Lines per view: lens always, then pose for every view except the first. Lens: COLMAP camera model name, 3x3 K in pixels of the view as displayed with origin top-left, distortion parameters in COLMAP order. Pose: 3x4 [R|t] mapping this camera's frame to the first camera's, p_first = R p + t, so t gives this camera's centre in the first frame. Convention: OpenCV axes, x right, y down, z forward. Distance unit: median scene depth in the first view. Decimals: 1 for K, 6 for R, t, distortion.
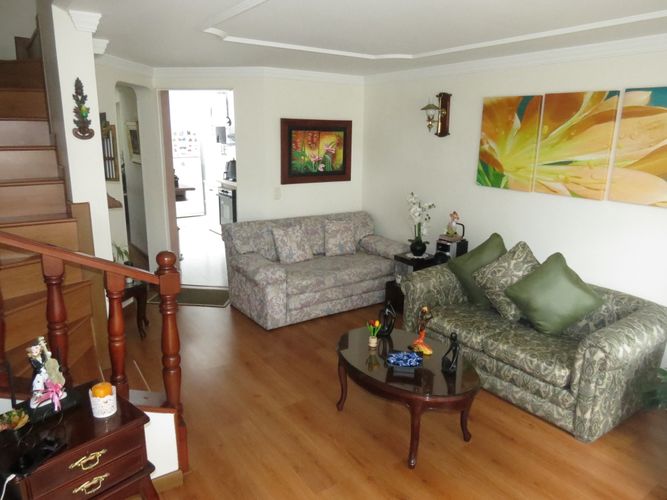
lens RADIAL K [[474.7, 0, 334.2], [0, 474.7, 248.2], [0, 0, 1]] dist [-0.011534, 0.002910]
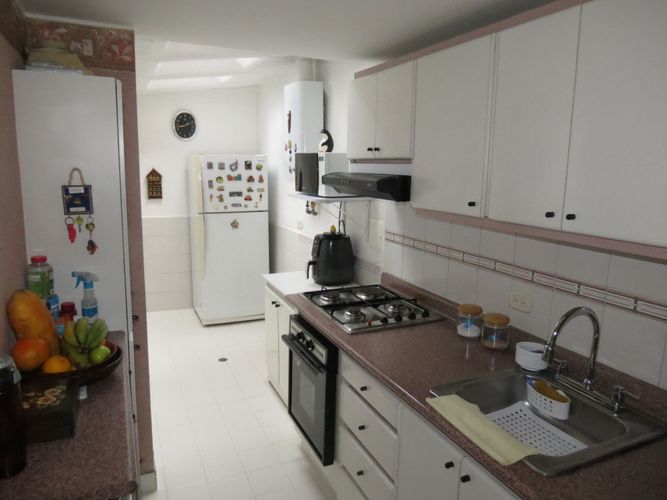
lens RADIAL K [[474.7, 0, 334.2], [0, 474.7, 249.5], [0, 0, 1]] dist [-0.011534, 0.002910]
pose [[0.982418, 0.044793, -0.181241, -0.205045], [-0.054456, 0.997328, -0.048690, -0.230106], [0.178576, 0.057704, 0.982233, 0.897992]]
